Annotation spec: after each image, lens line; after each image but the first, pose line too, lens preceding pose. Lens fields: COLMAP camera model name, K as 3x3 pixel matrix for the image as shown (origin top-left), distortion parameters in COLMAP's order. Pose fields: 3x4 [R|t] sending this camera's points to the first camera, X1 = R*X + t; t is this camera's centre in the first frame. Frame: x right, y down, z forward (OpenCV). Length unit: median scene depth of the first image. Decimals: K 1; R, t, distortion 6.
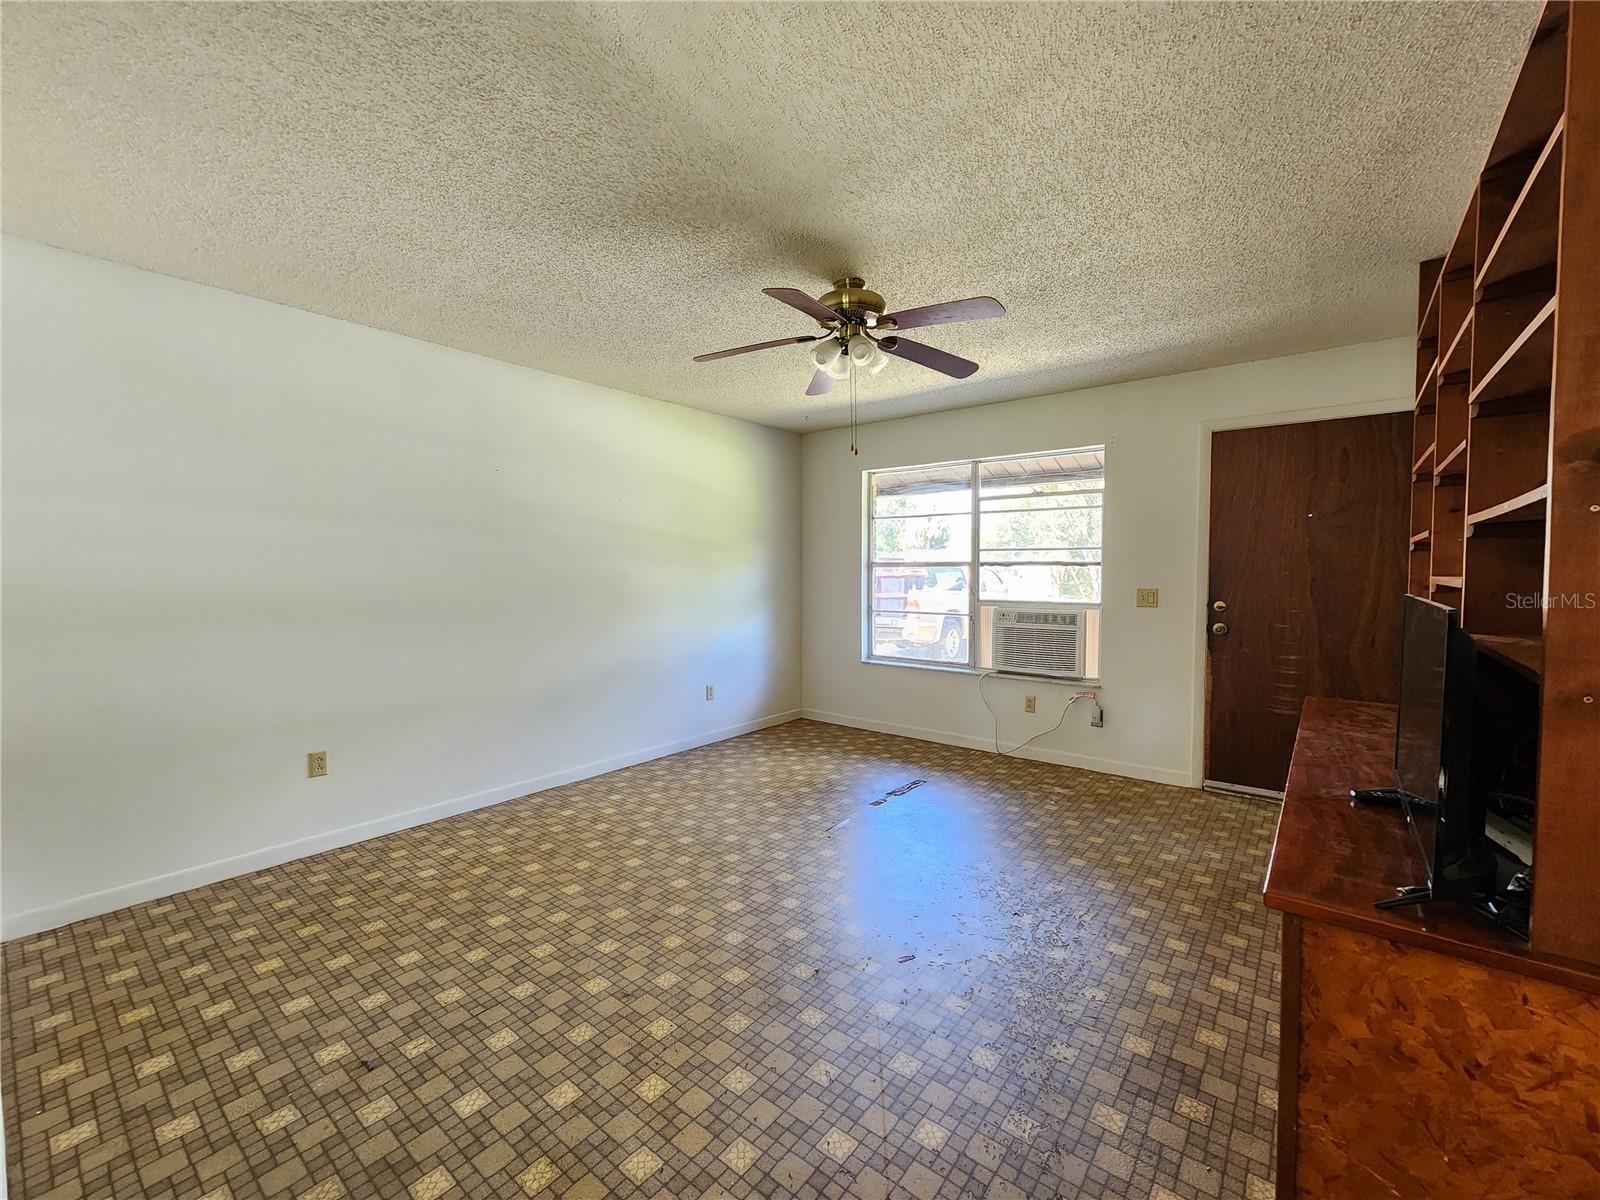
lens RADIAL K [[660.5, 0, 798.7], [0, 660.5, 594.4], [0, 0, 1]] dist [-0.003403, 0.002633]
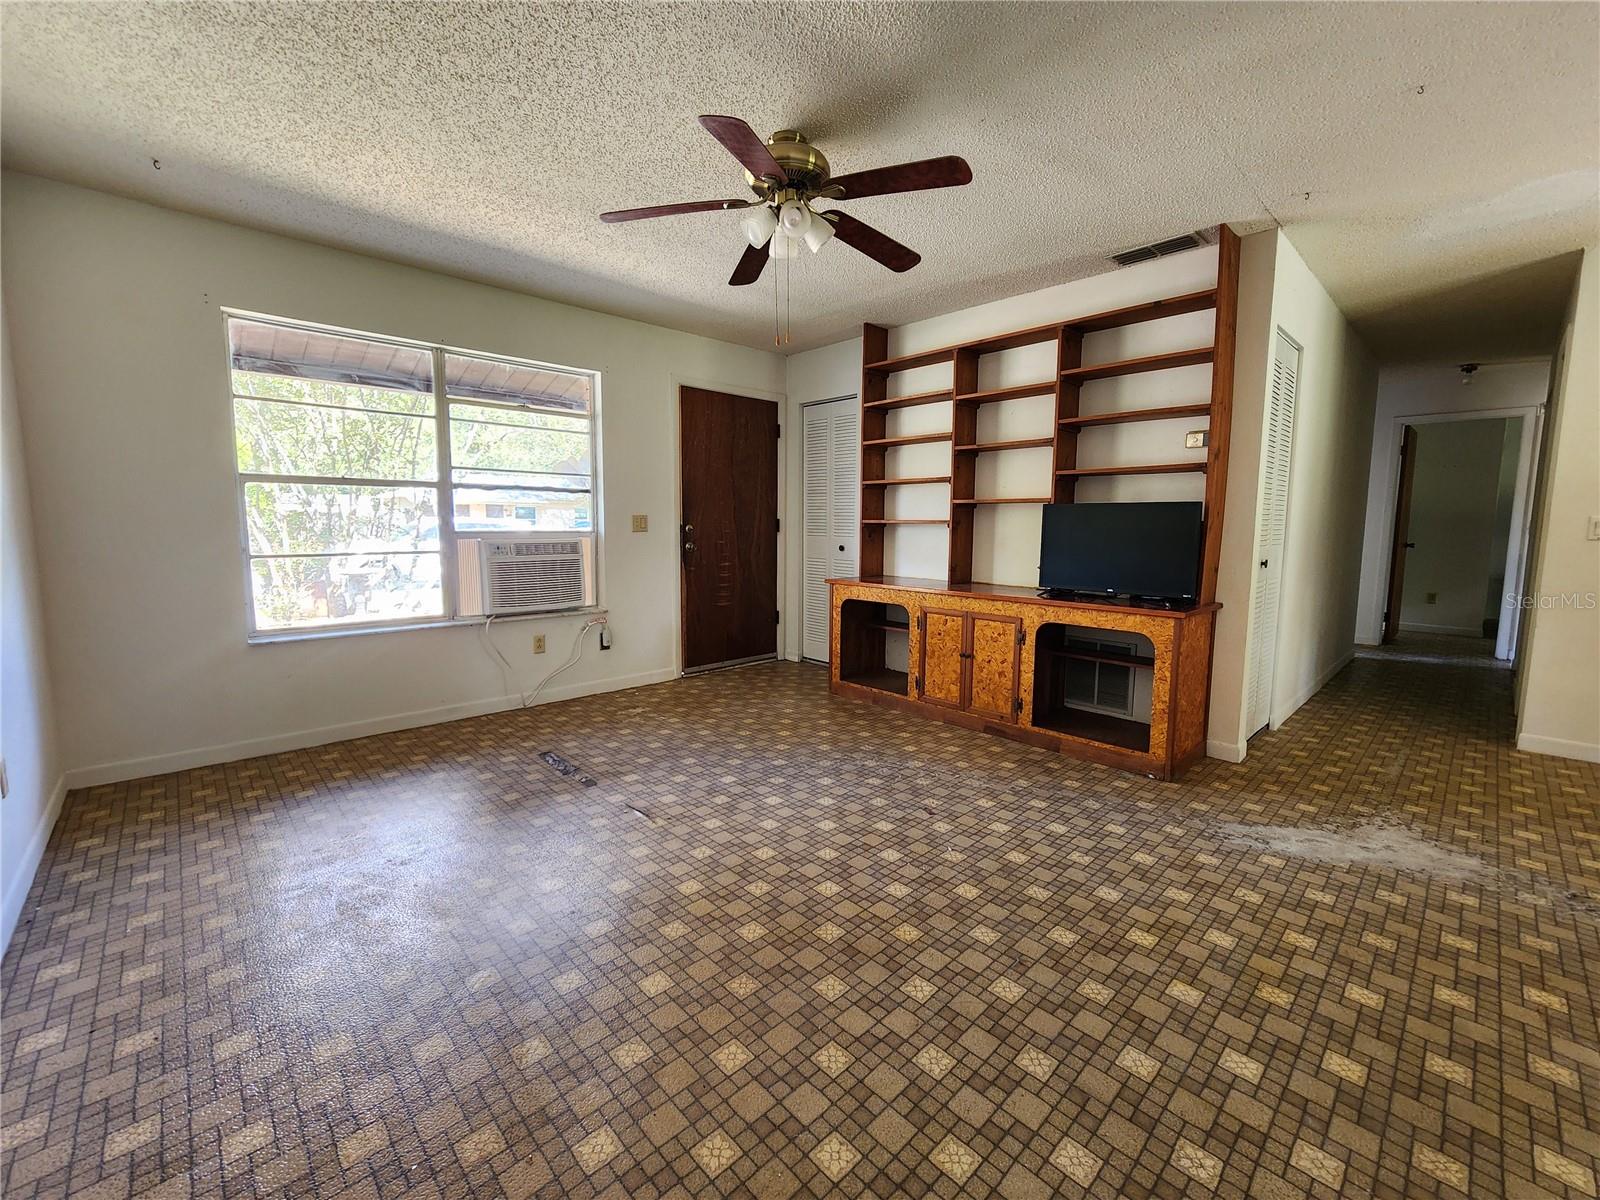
lens RADIAL K [[659.7, 0, 806.2], [0, 659.7, 591.1], [0, 0, 1]] dist [-0.003916, 0.000251]
pose [[0.128161, -0.100708, 0.986627, -0.884106], [0.032143, 0.994730, 0.097360, 0.031154], [-0.991232, 0.019236, 0.130722, 0.937792]]
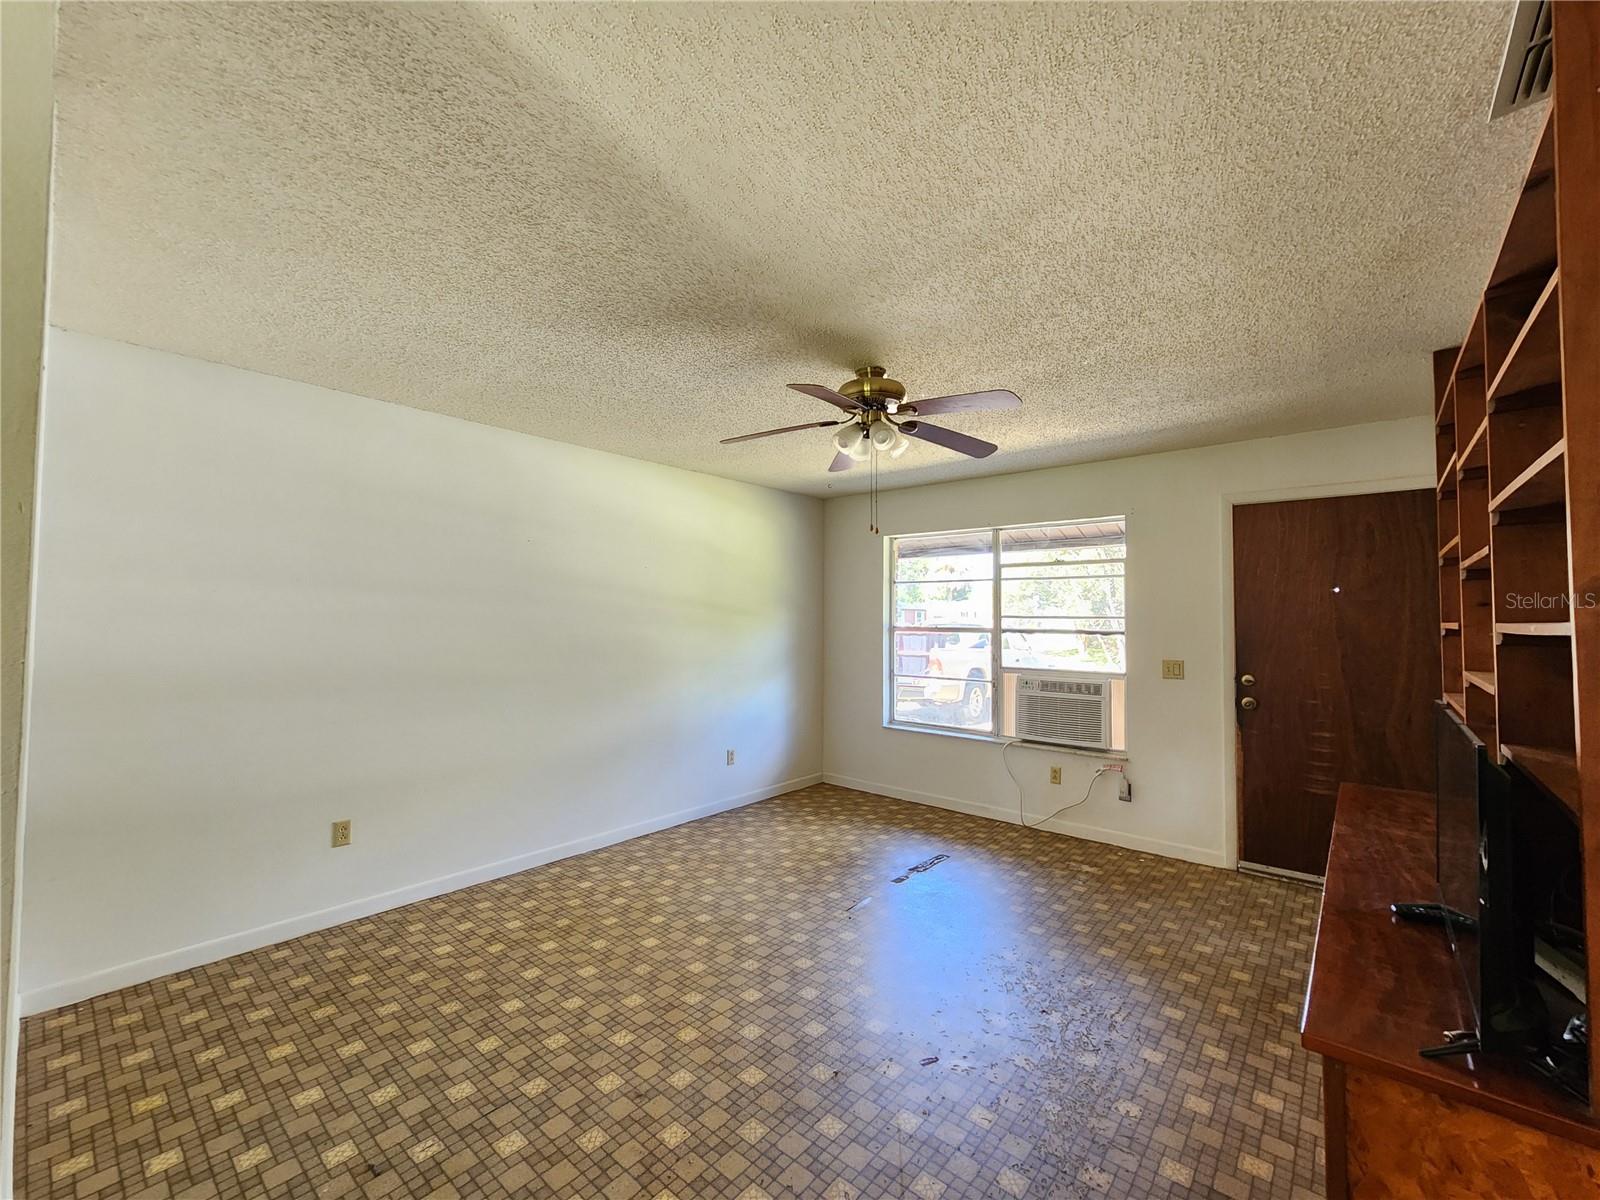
lens RADIAL K [[657.6, 0, 801.7], [0, 657.6, 594.3], [0, 0, 1]] dist [-0.001384, 0.001060]
pose [[0.999542, 0.006419, -0.029576, 0.001003], [-0.008601, 0.997204, -0.074237, -0.047387], [0.029017, 0.074457, 0.996802, -0.009735]]
